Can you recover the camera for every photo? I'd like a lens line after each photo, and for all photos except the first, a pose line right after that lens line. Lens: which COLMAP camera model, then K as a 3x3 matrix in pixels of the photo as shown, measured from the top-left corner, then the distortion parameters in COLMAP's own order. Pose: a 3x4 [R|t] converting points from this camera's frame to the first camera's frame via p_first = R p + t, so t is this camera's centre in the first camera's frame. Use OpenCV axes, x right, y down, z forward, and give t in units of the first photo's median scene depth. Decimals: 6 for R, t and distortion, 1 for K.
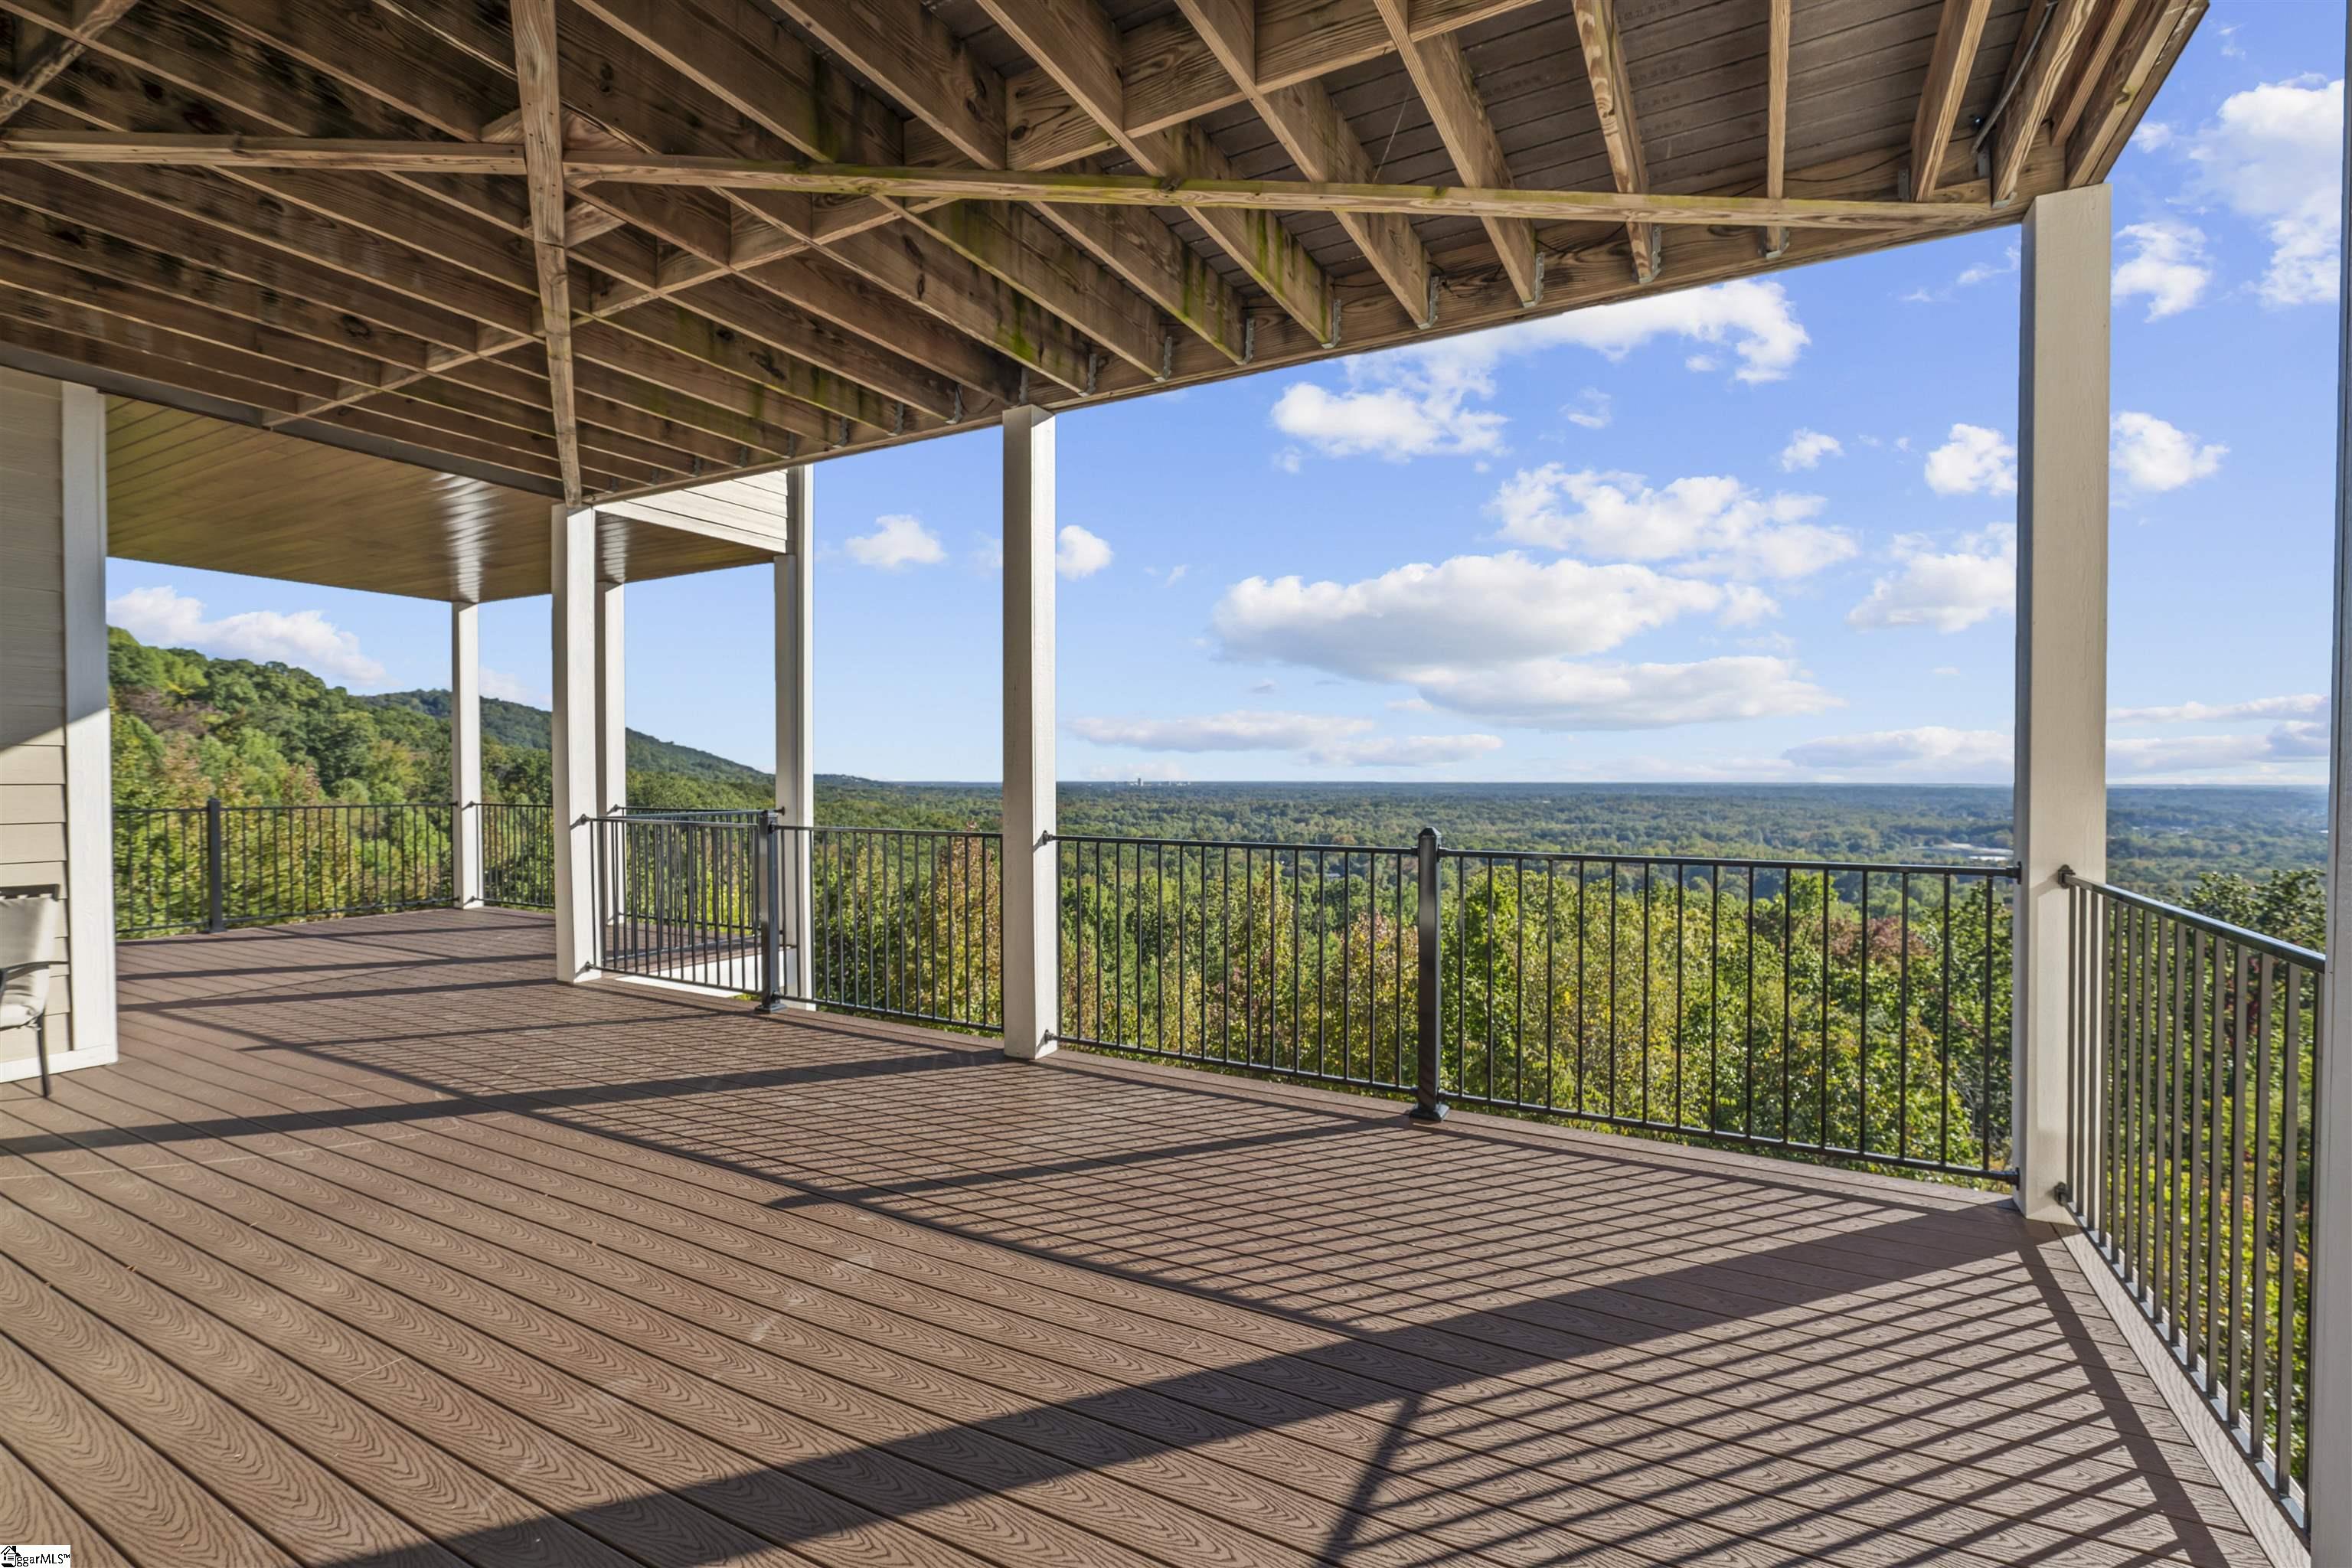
lens RADIAL K [[1063.6, 0, 1176.5], [0, 1063.6, 776.8], [0, 0, 1]] dist [-0.002357, 0.002609]
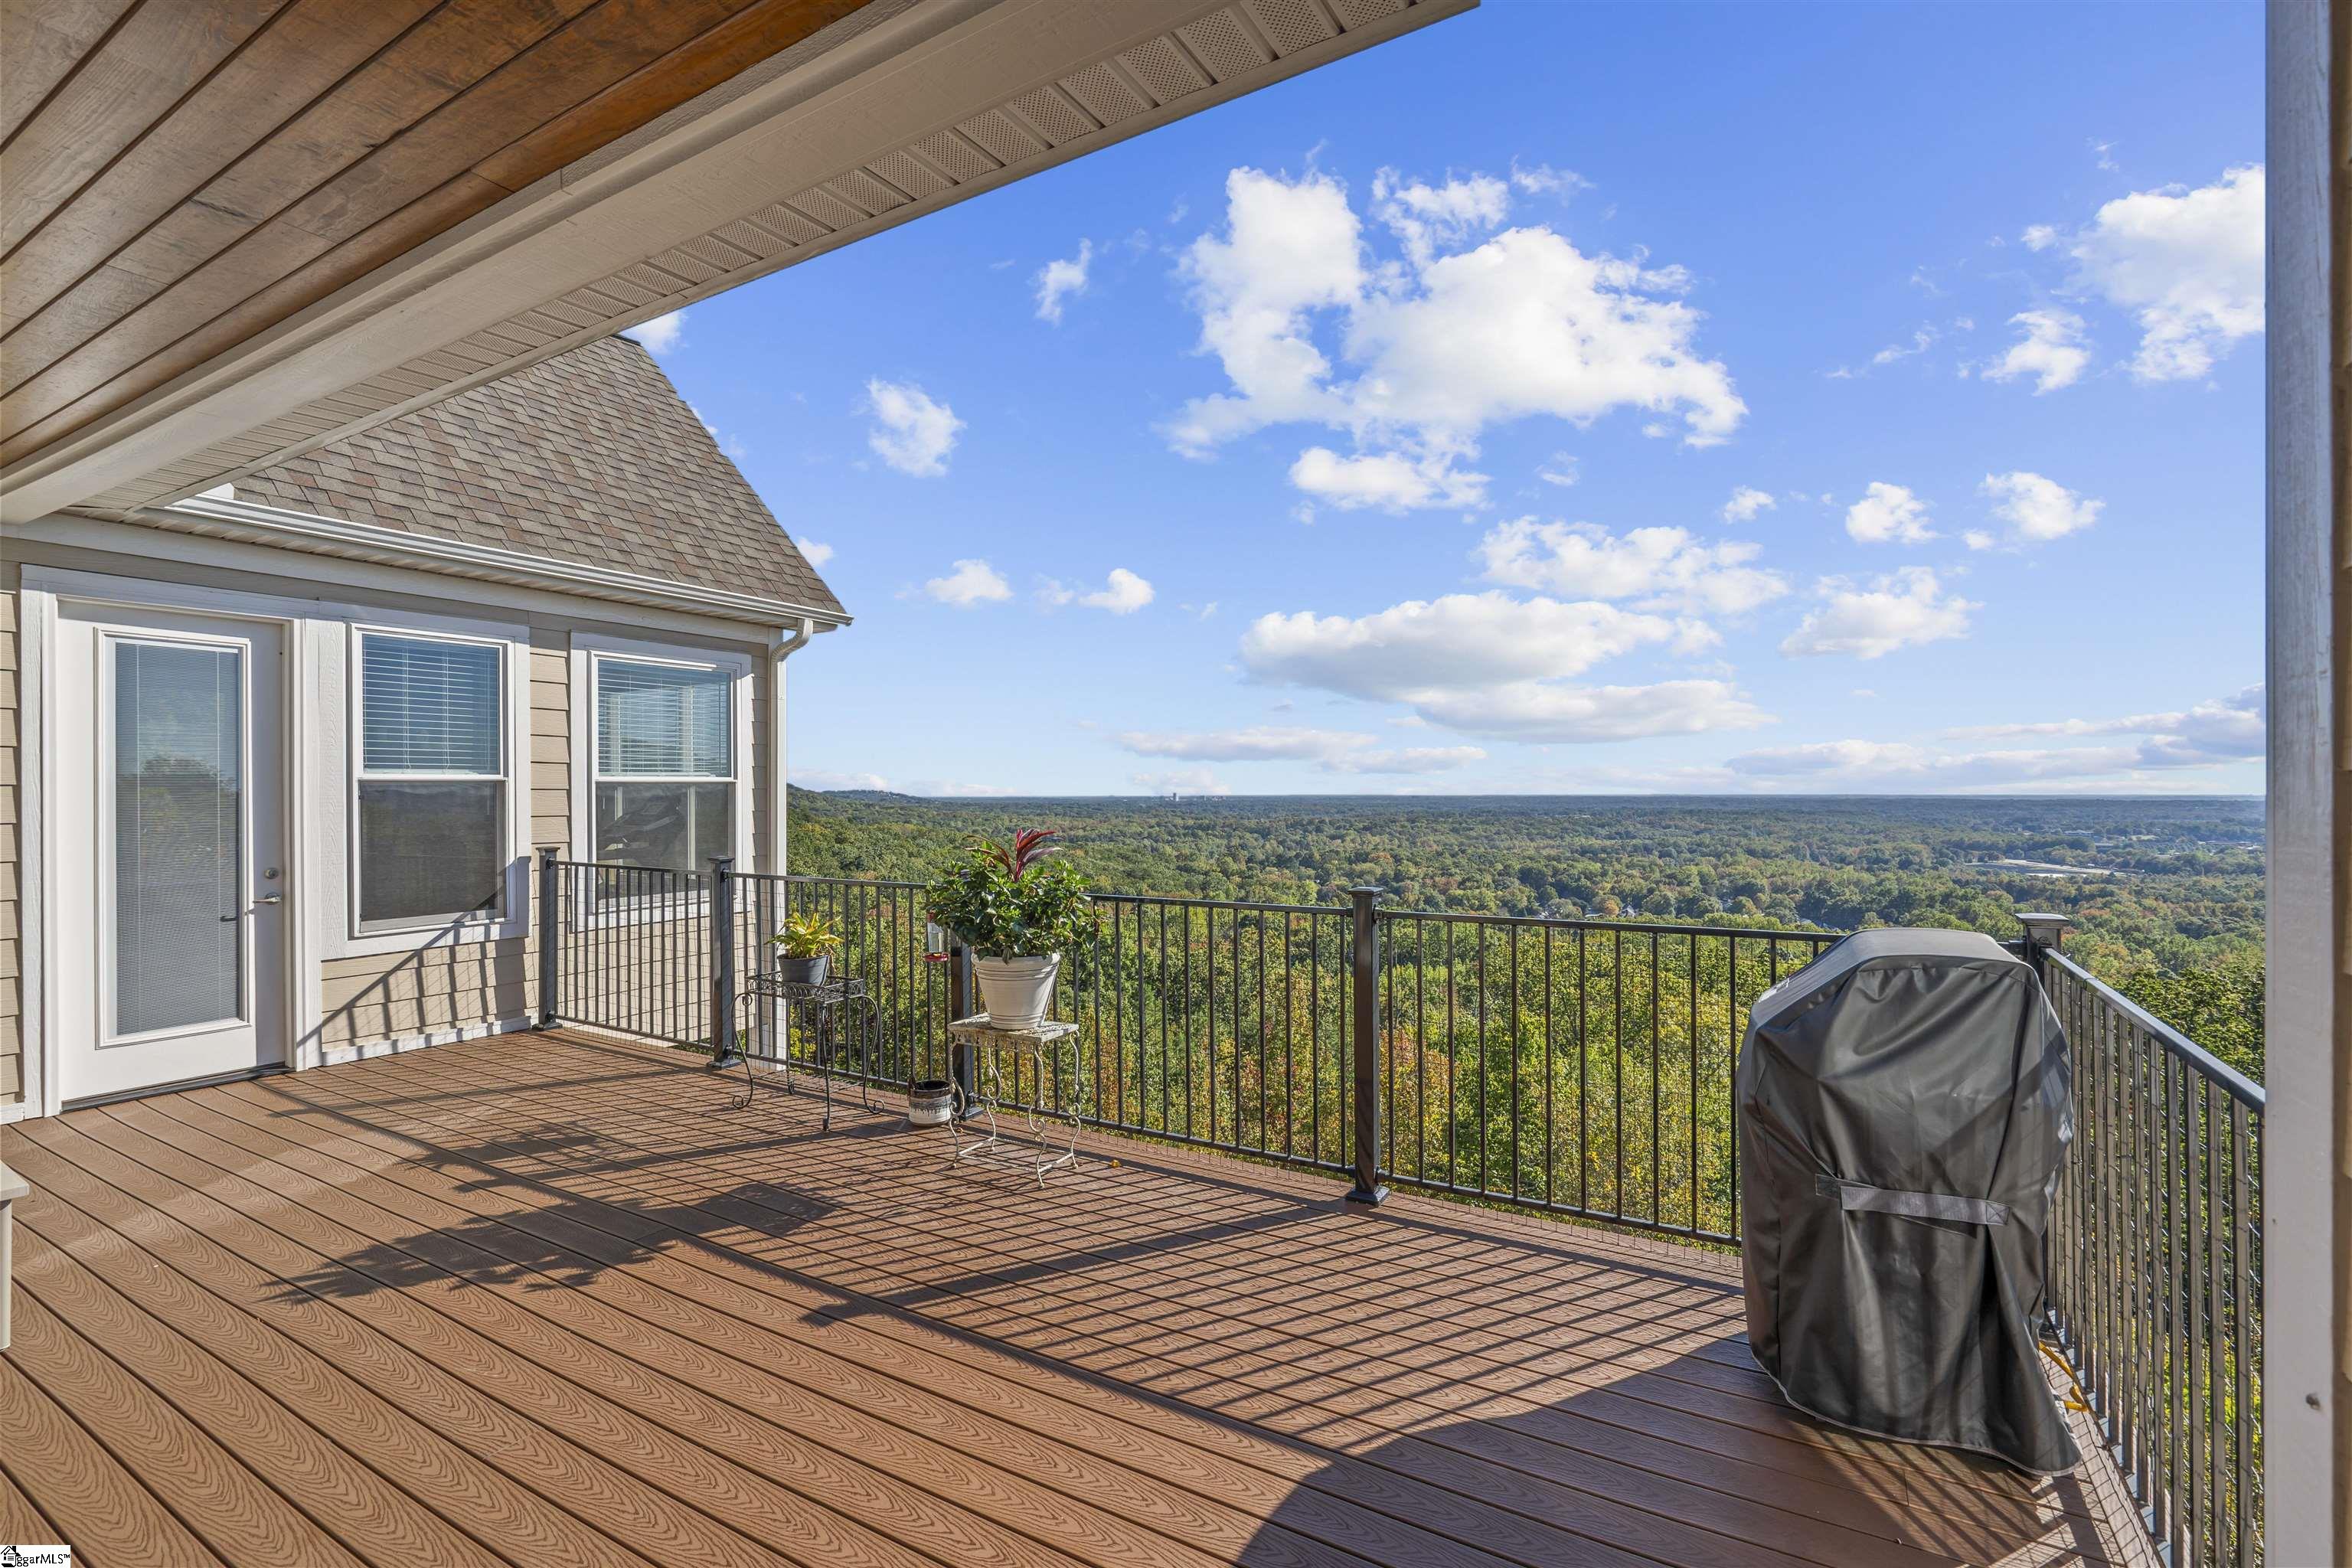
lens RADIAL K [[1063.6, 0, 1177.1], [0, 1063.6, 775.3], [0, 0, 1]] dist [-0.002357, 0.002609]
pose [[0.999479, -0.000581, -0.032284, 0.003424], [0.000072, 0.999876, -0.015776, 0.010206], [0.032289, 0.015765, 0.999354, -0.193991]]
